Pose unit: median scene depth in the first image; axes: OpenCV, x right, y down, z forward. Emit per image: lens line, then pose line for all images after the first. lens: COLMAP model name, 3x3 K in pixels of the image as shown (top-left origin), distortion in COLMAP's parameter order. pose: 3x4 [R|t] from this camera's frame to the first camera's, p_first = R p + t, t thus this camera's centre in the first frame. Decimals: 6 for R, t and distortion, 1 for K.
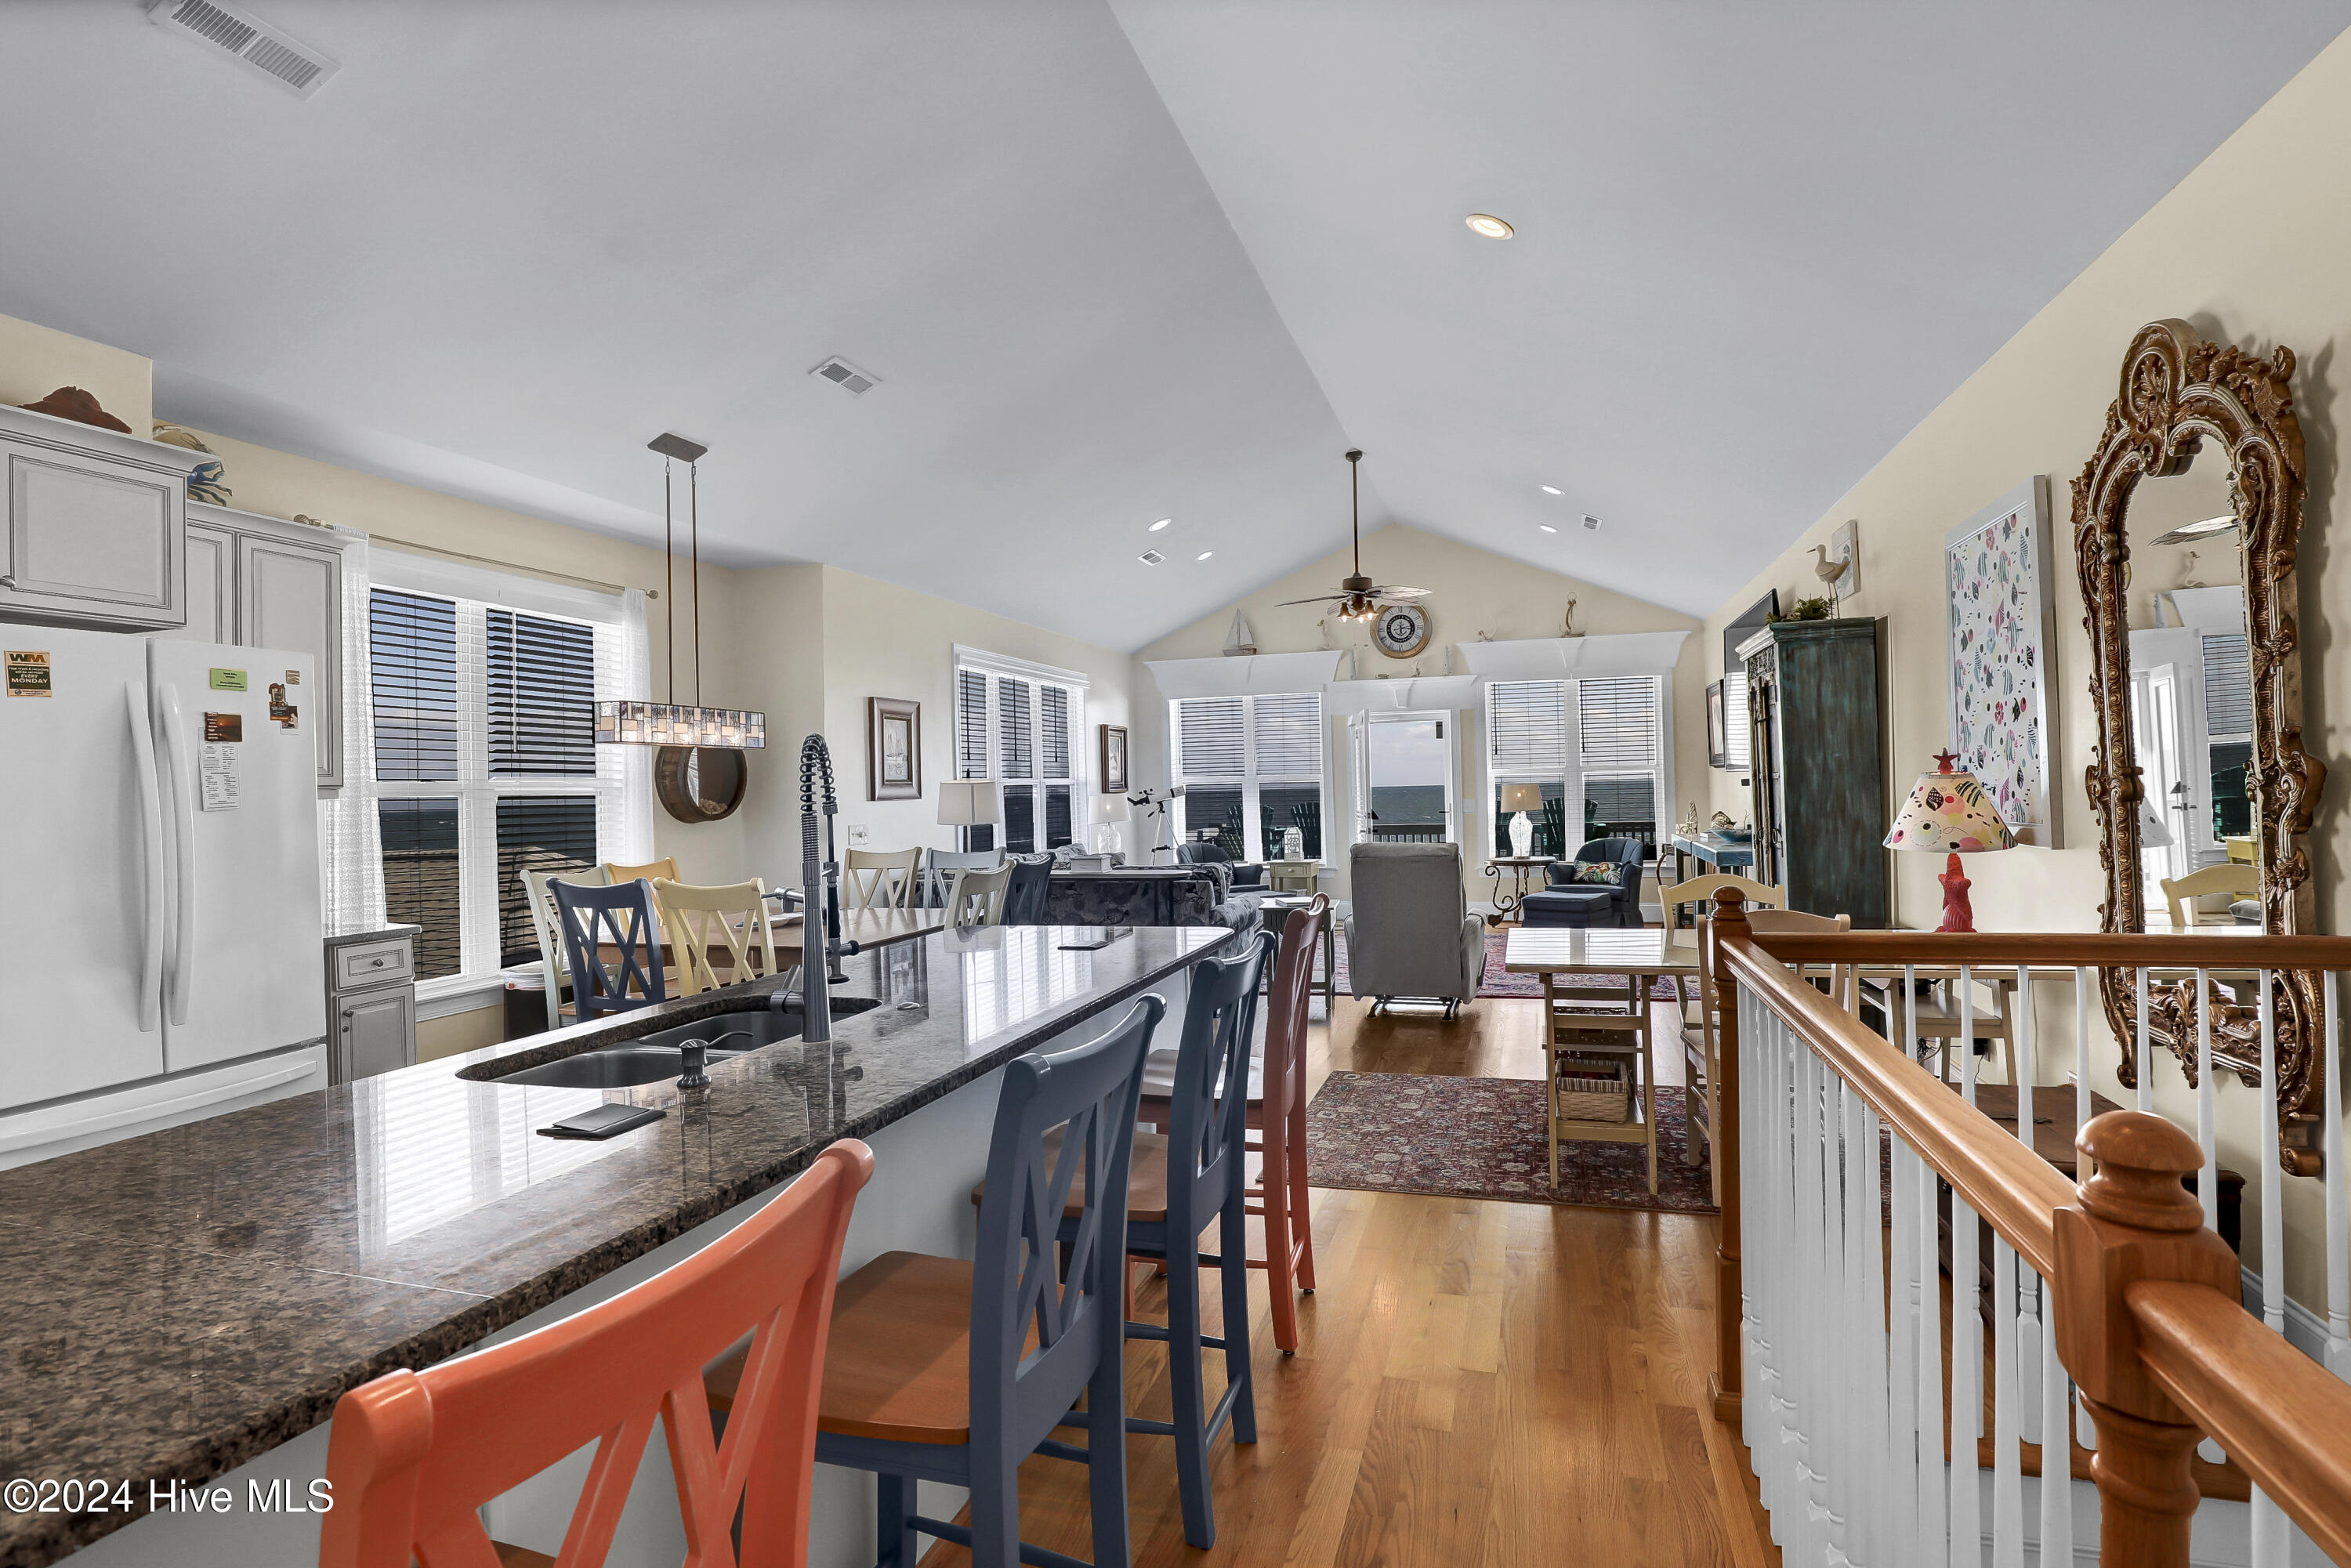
lens RADIAL K [[1118.1, 0, 1195.6], [0, 1118.1, 782.2], [0, 0, 1]] dist [-0.030796, 0.004696]
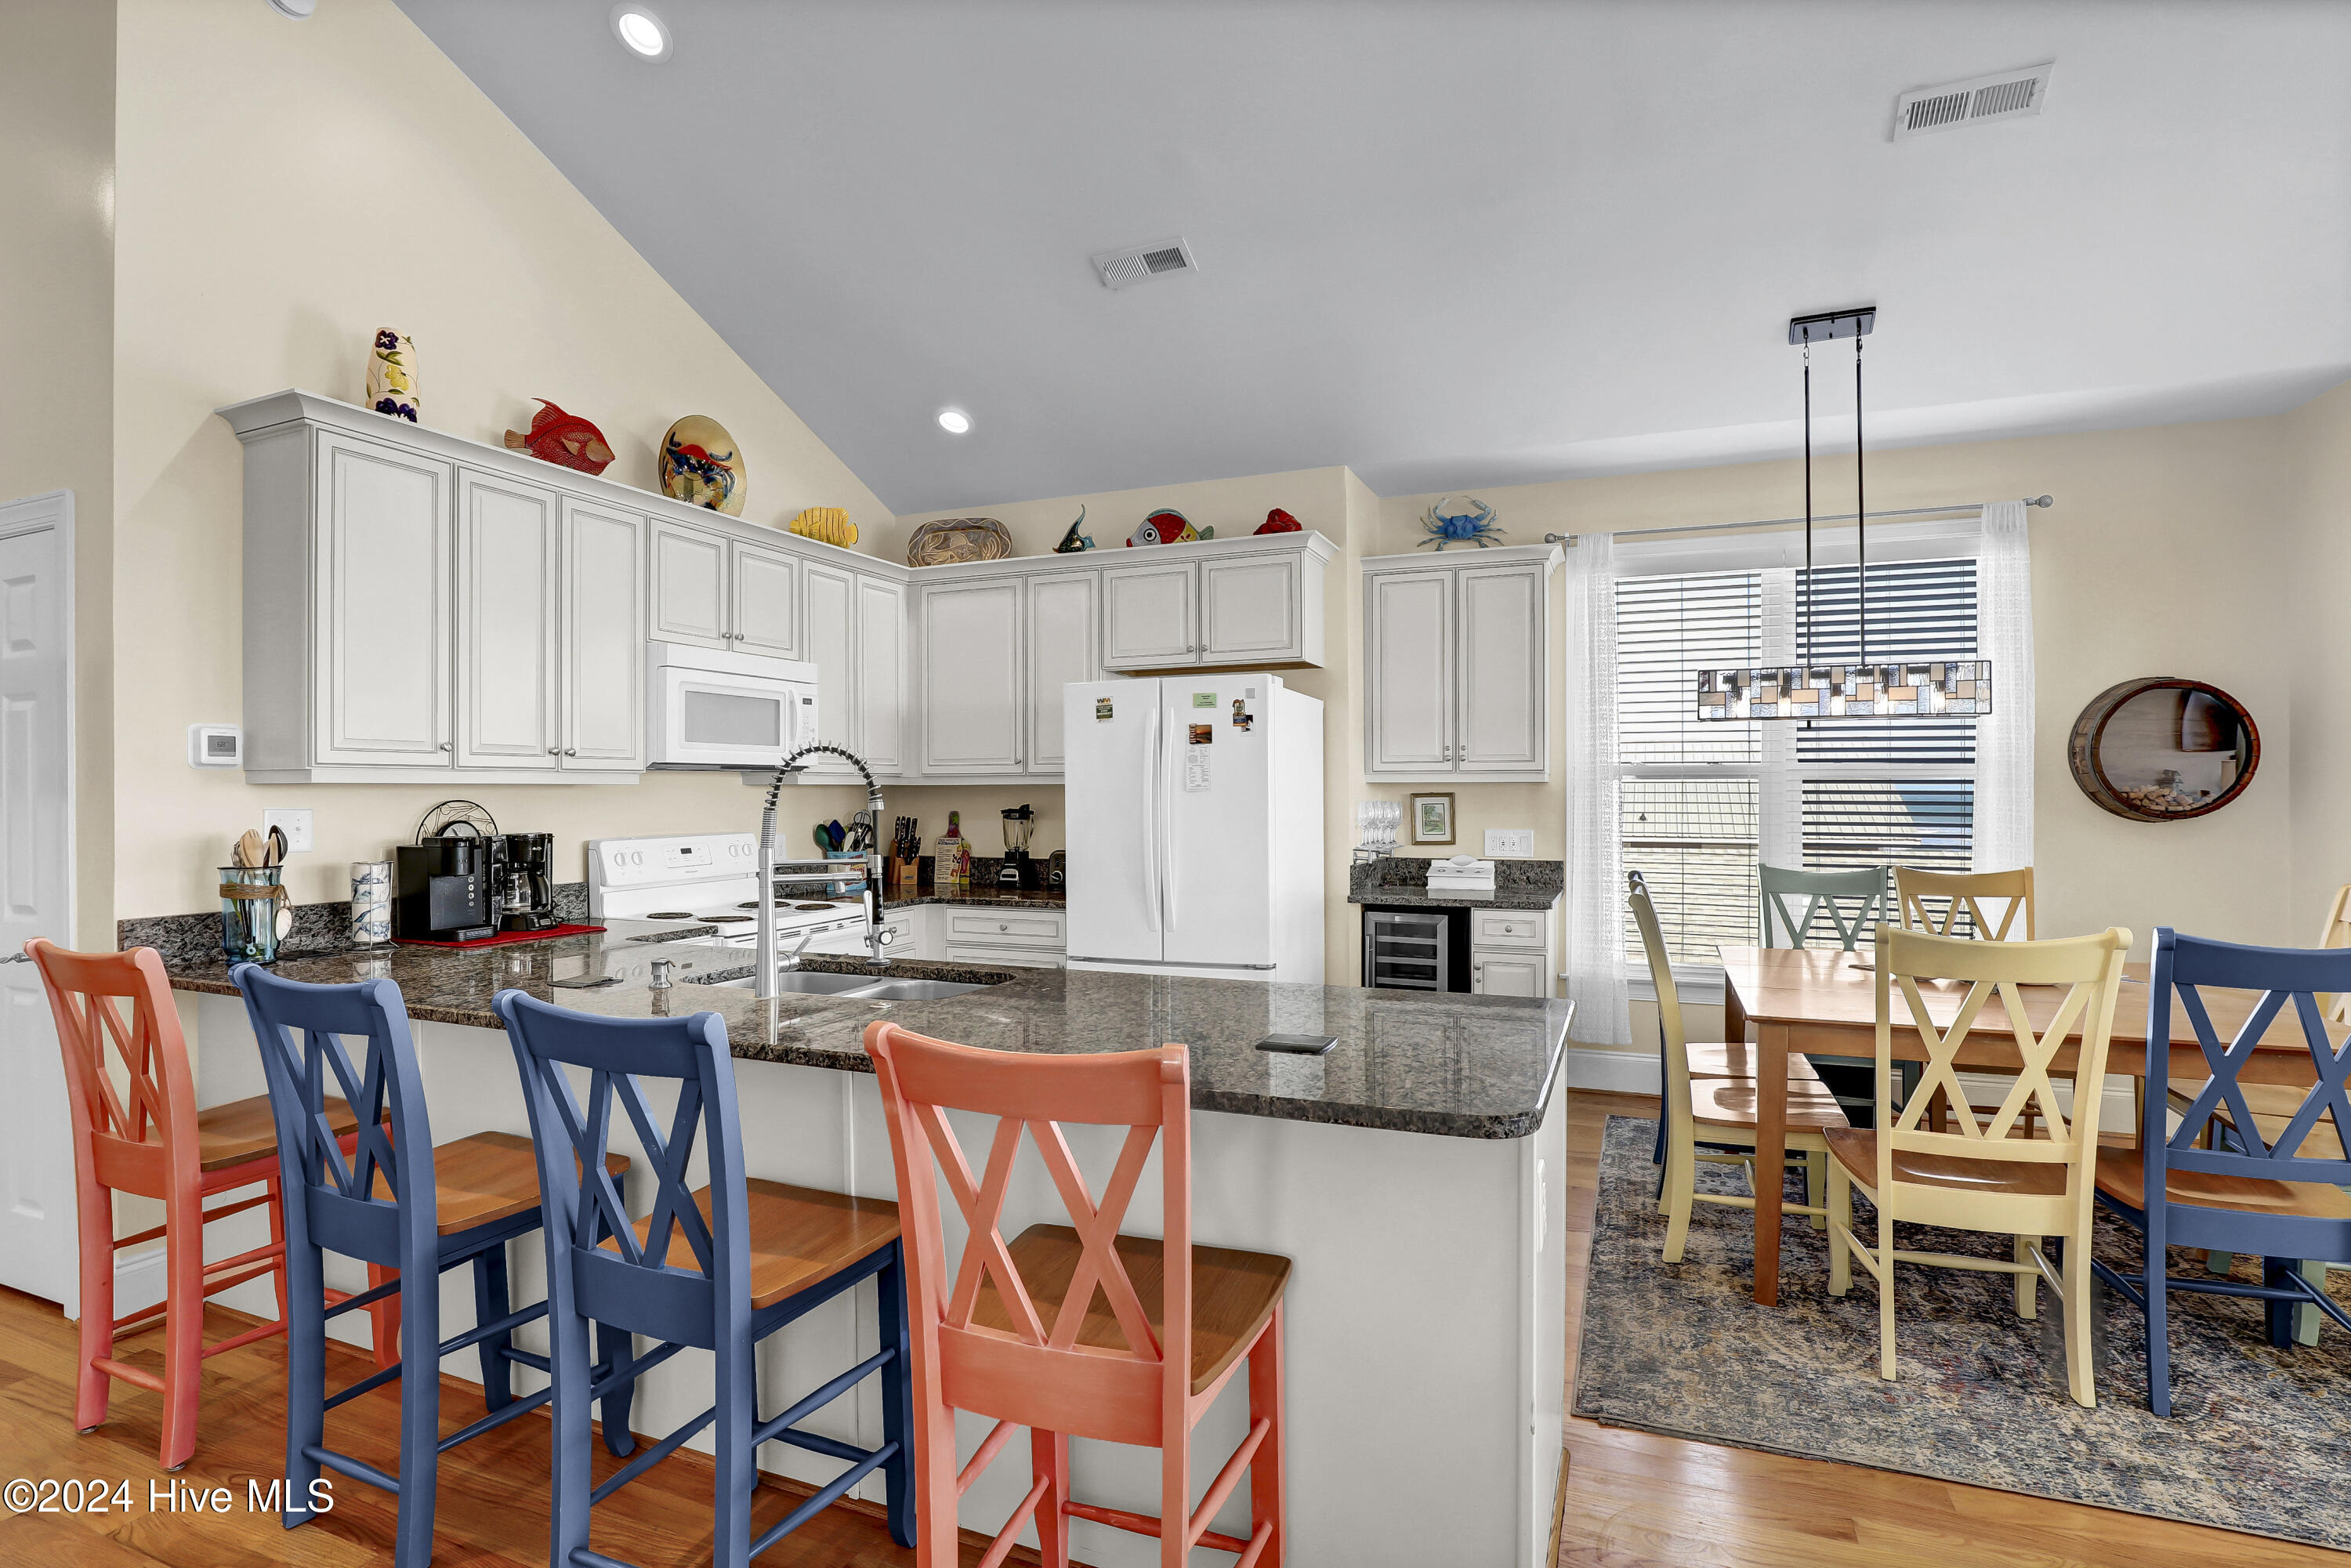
lens RADIAL K [[1118.1, 0, 1207.0], [0, 1118.1, 793.8], [0, 0, 1]] dist [-0.030796, 0.004696]
pose [[-0.087044, 0.026246, -0.995859, 0.244849], [0.011983, 0.999608, 0.025297, -0.003503], [0.996132, -0.009731, -0.087325, 0.475970]]
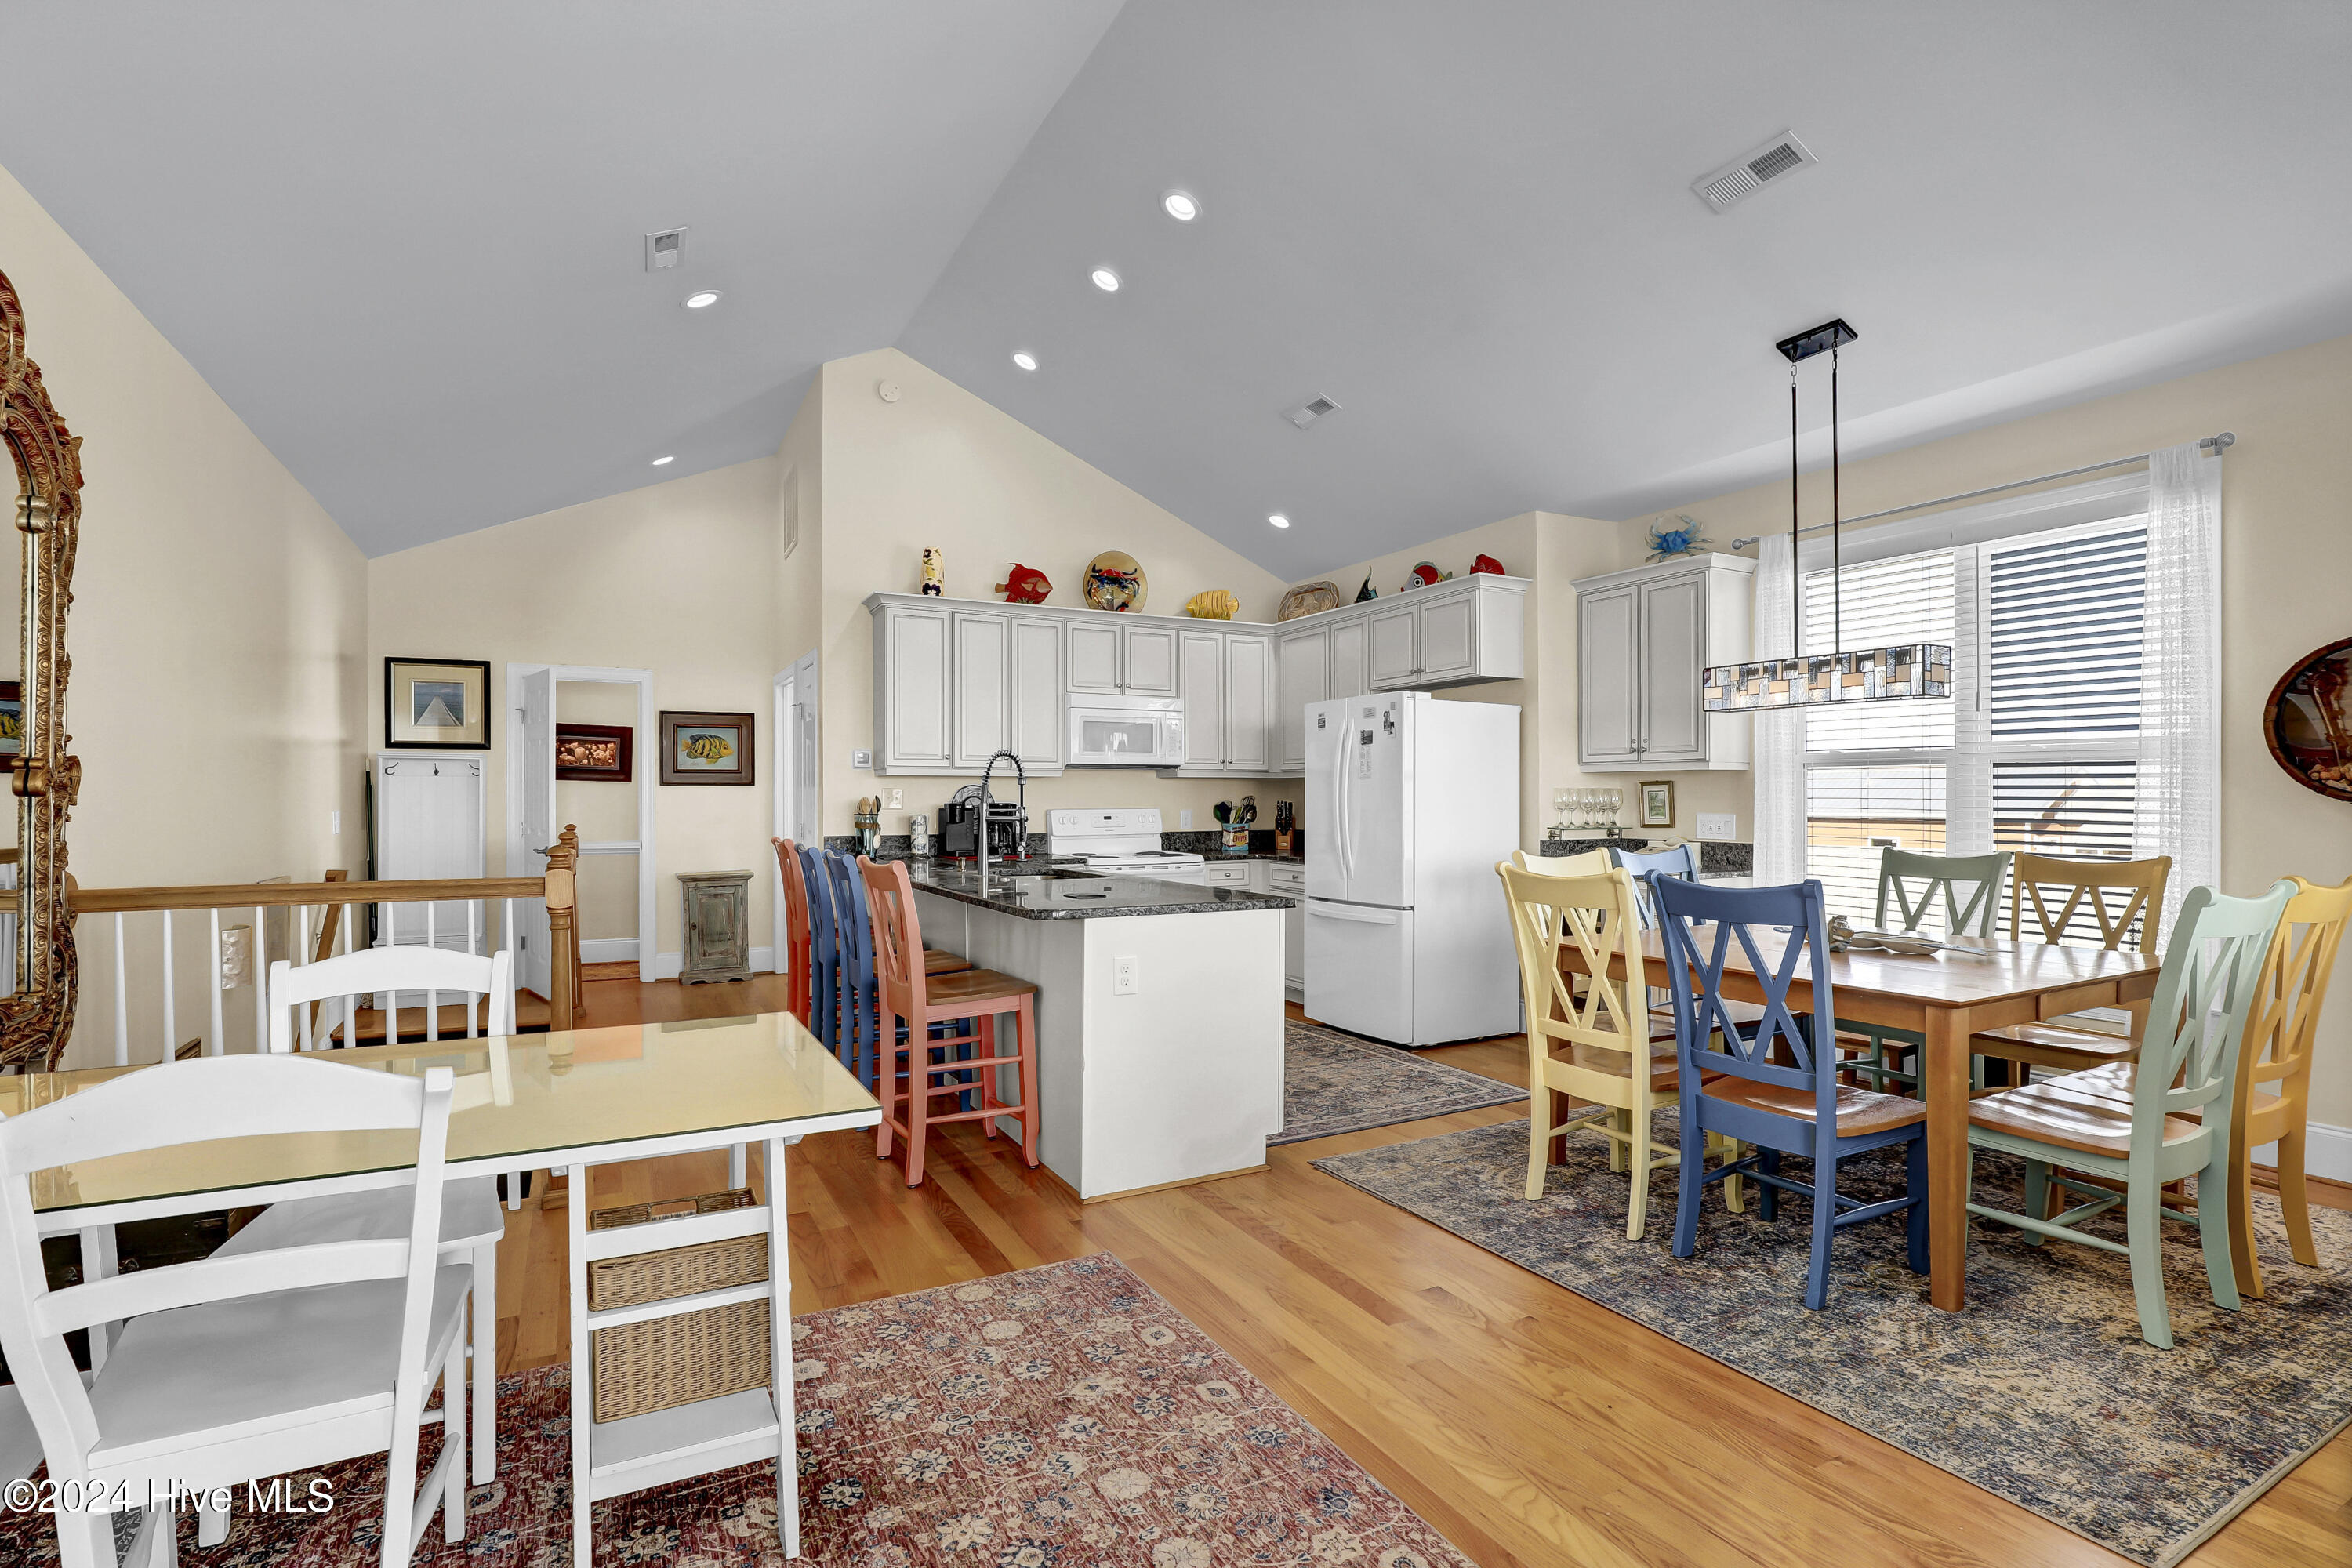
lens RADIAL K [[1118.6, 0, 1196.4], [0, 1118.6, 802.1], [0, 0, 1]] dist [-0.030796, 0.004696]
pose [[-0.698621, 0.027761, -0.714953, 0.329791], [0.022557, 0.999605, 0.016772, 0.011322], [0.715136, -0.004409, -0.698972, 0.922044]]
